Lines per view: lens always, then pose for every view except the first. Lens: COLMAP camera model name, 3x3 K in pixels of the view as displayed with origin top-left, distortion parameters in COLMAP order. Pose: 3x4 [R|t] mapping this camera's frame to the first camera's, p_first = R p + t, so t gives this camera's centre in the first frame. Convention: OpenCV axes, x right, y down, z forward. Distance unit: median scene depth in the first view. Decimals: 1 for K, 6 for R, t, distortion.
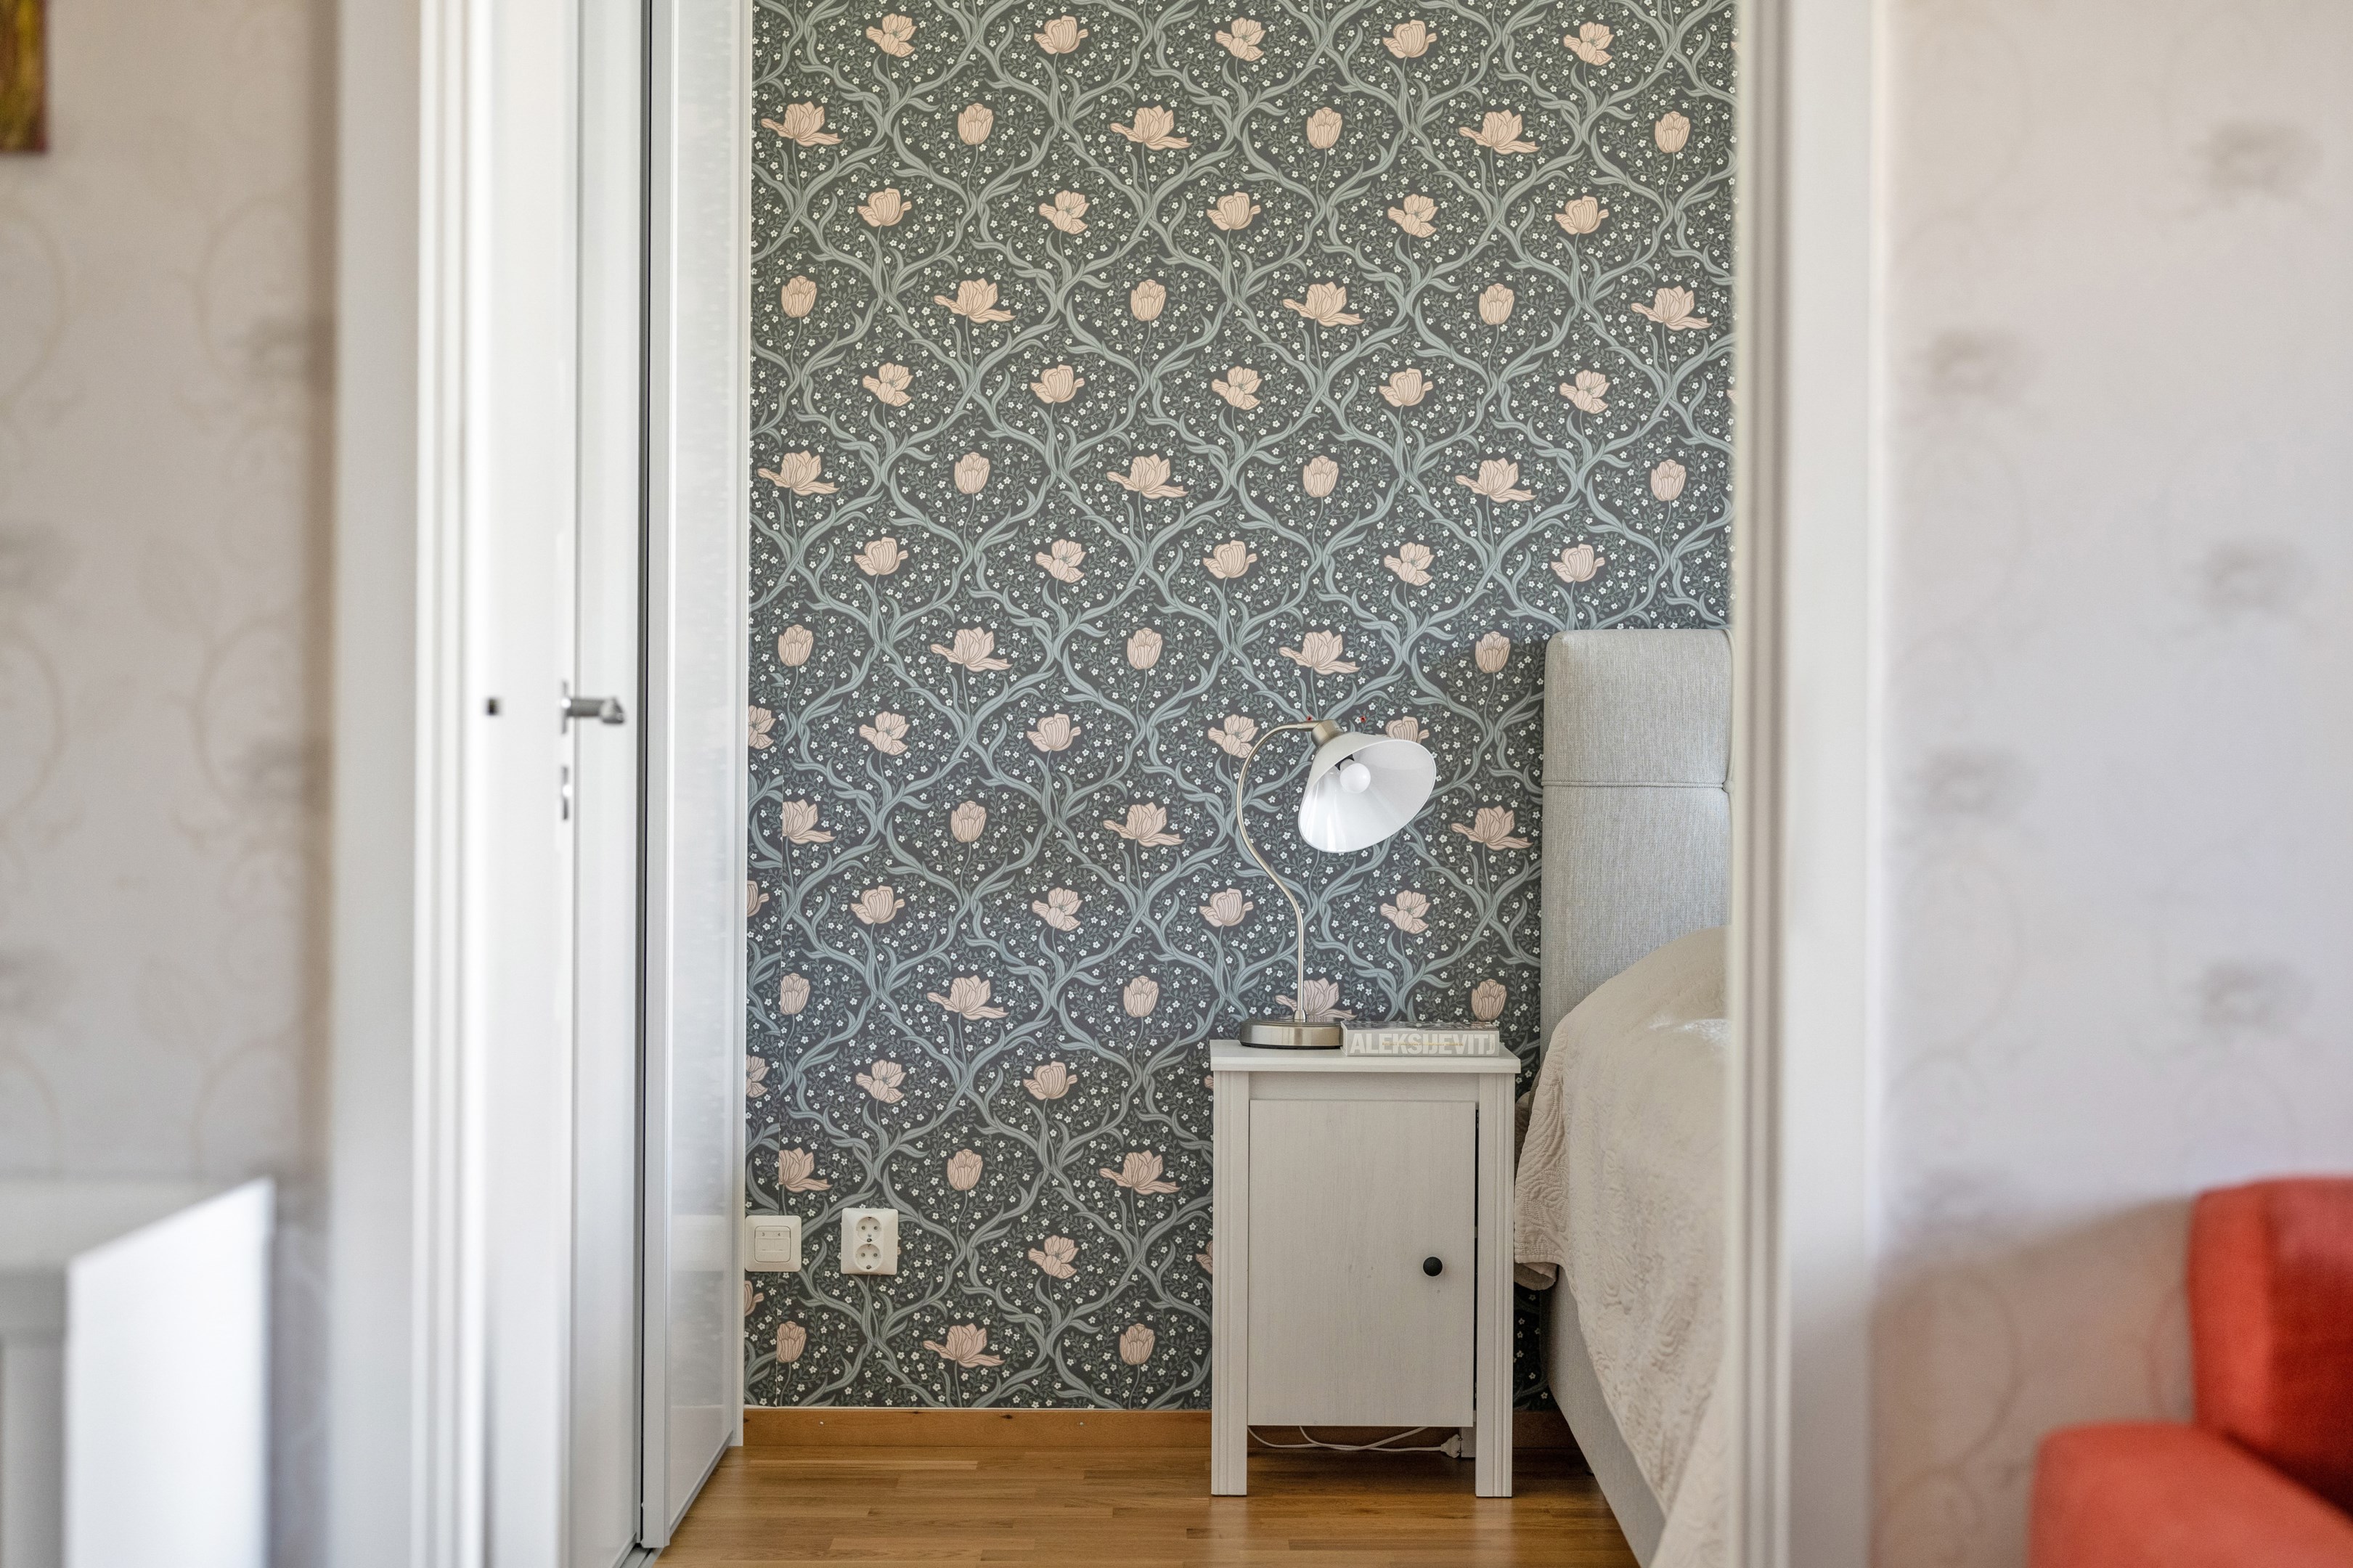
lens RADIAL K [[3418.1, 0, 1175.3], [0, 3418.1, 808.8], [0, 0, 1]] dist [0.002356, -0.020743]
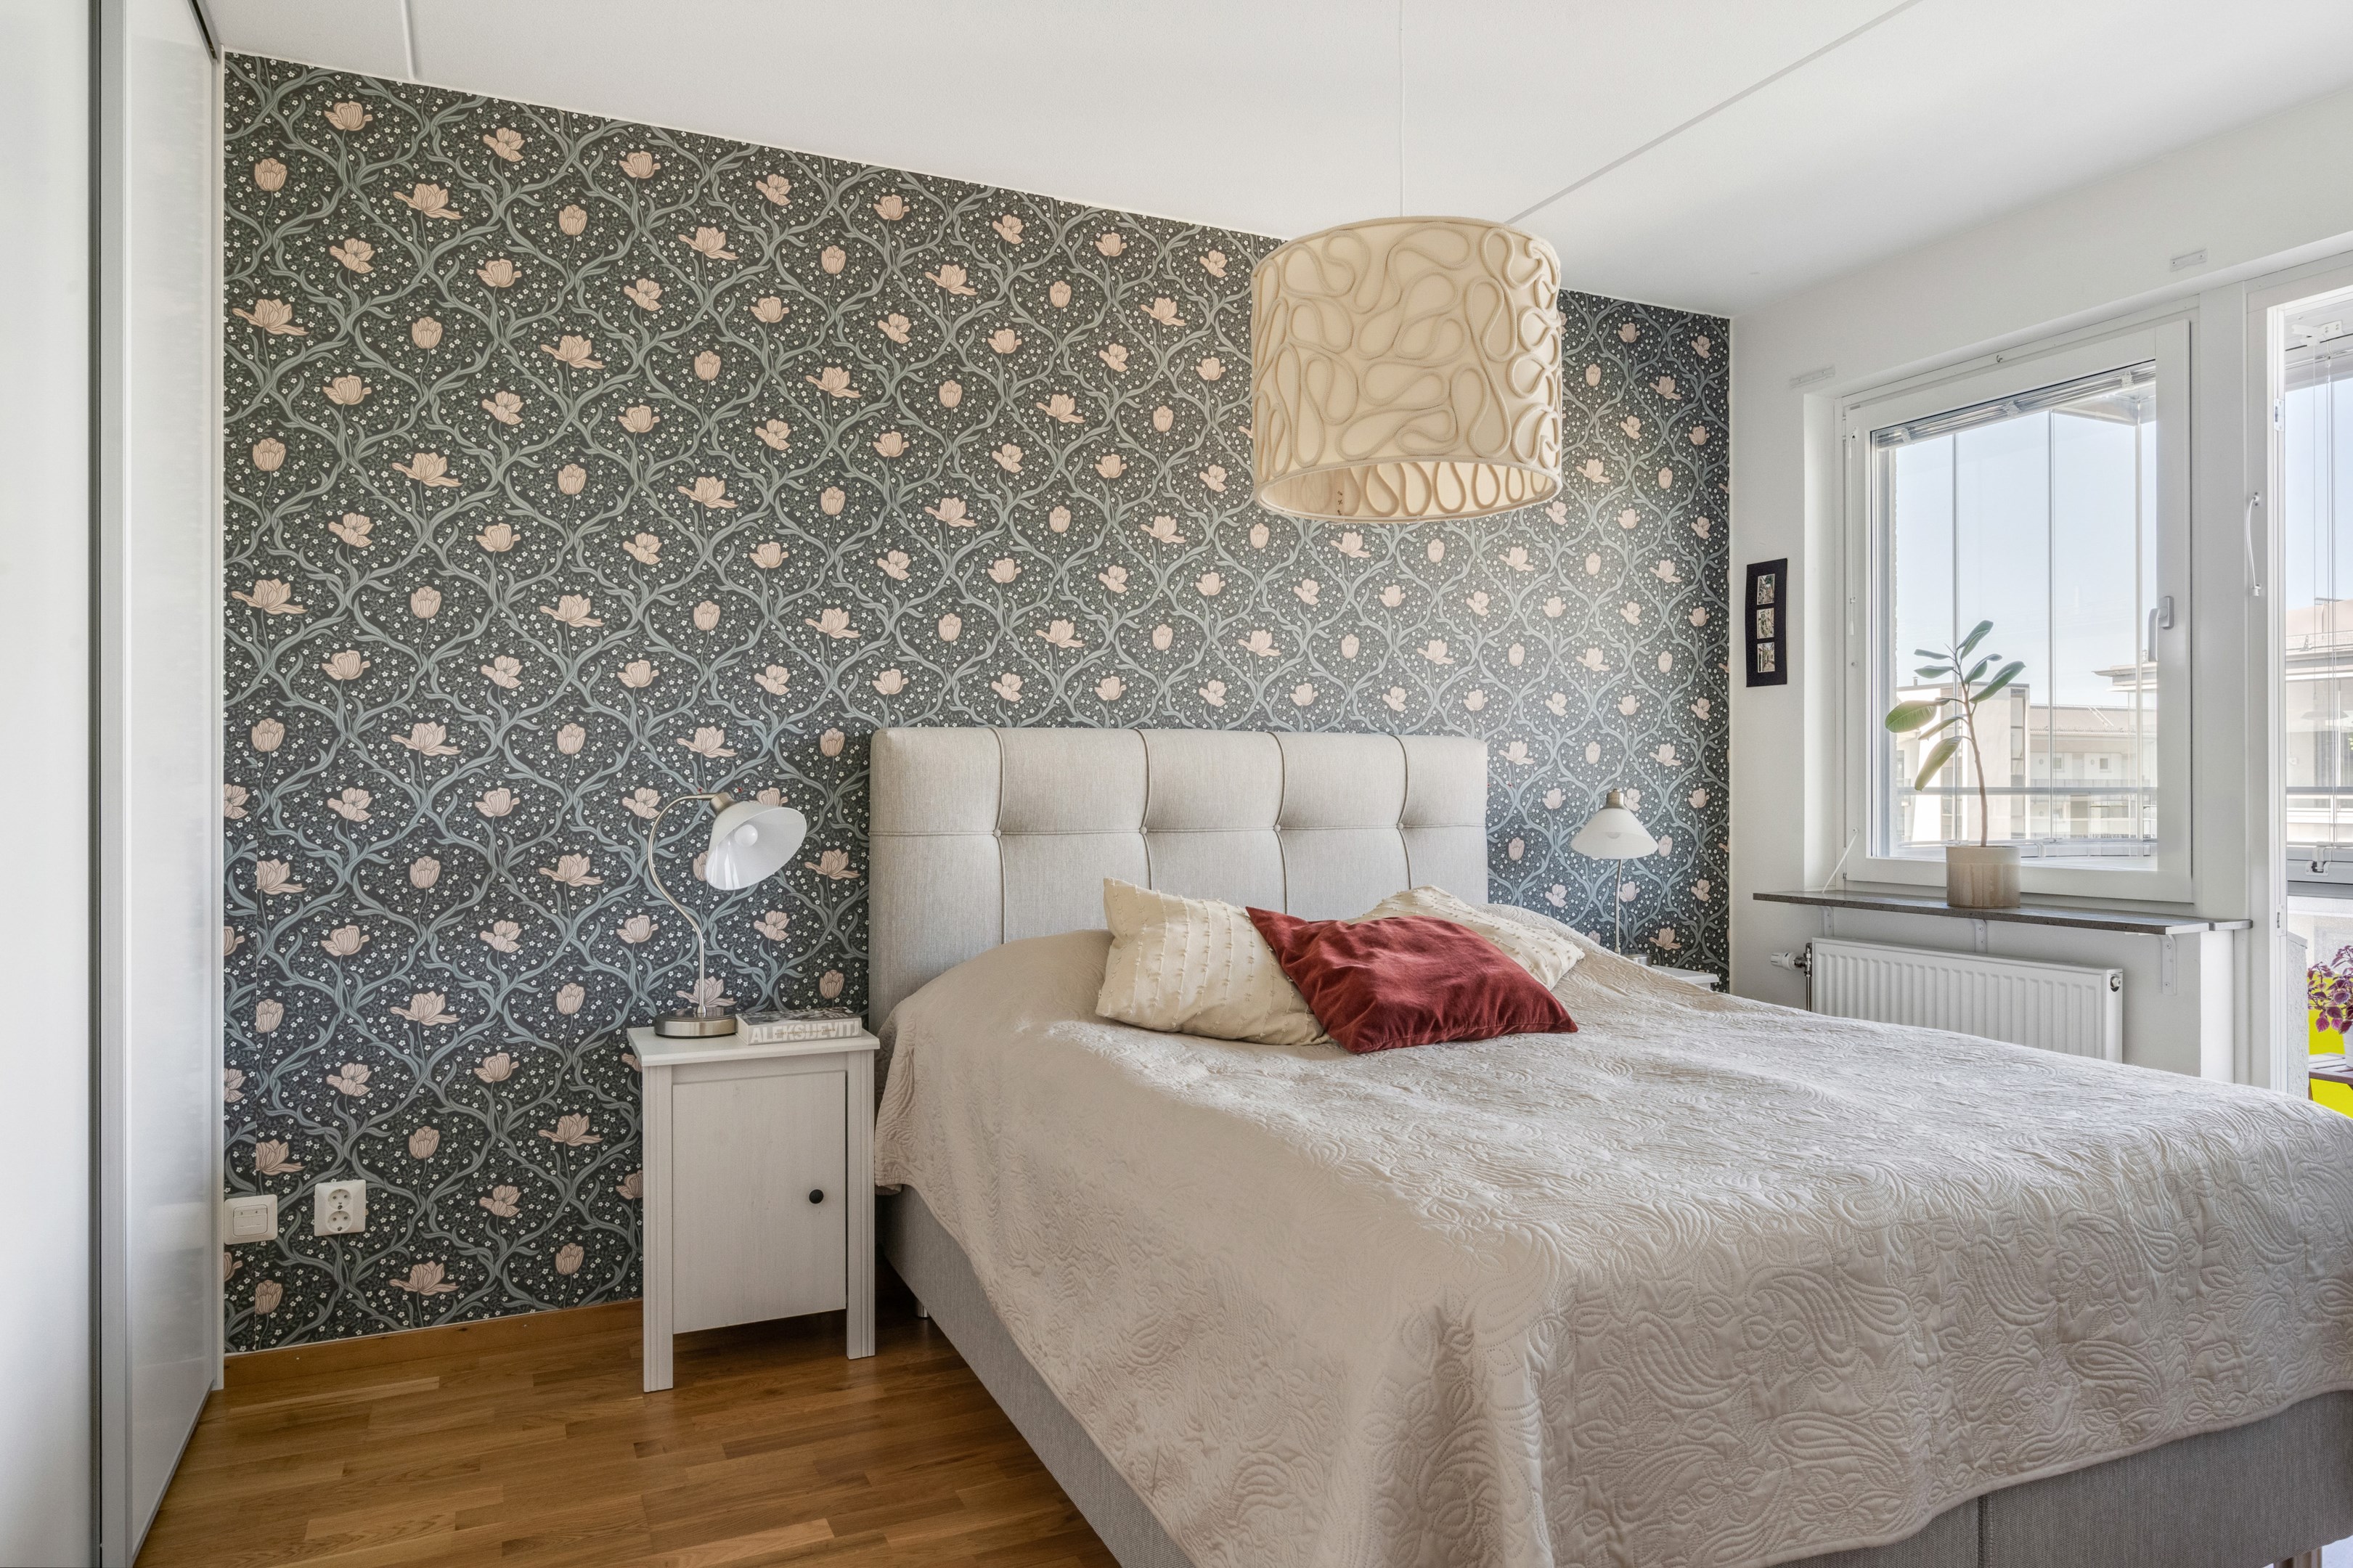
lens RADIAL K [[1488.5, 0, 1181.3], [0, 1488.5, 777.8], [0, 0, 1]] dist [-0.003535, 0.000104]
pose [[0.903650, -0.007242, 0.428210, -0.042737], [0.008489, 0.999963, -0.001002, -0.028943], [-0.428188, 0.004540, 0.903678, 0.370552]]
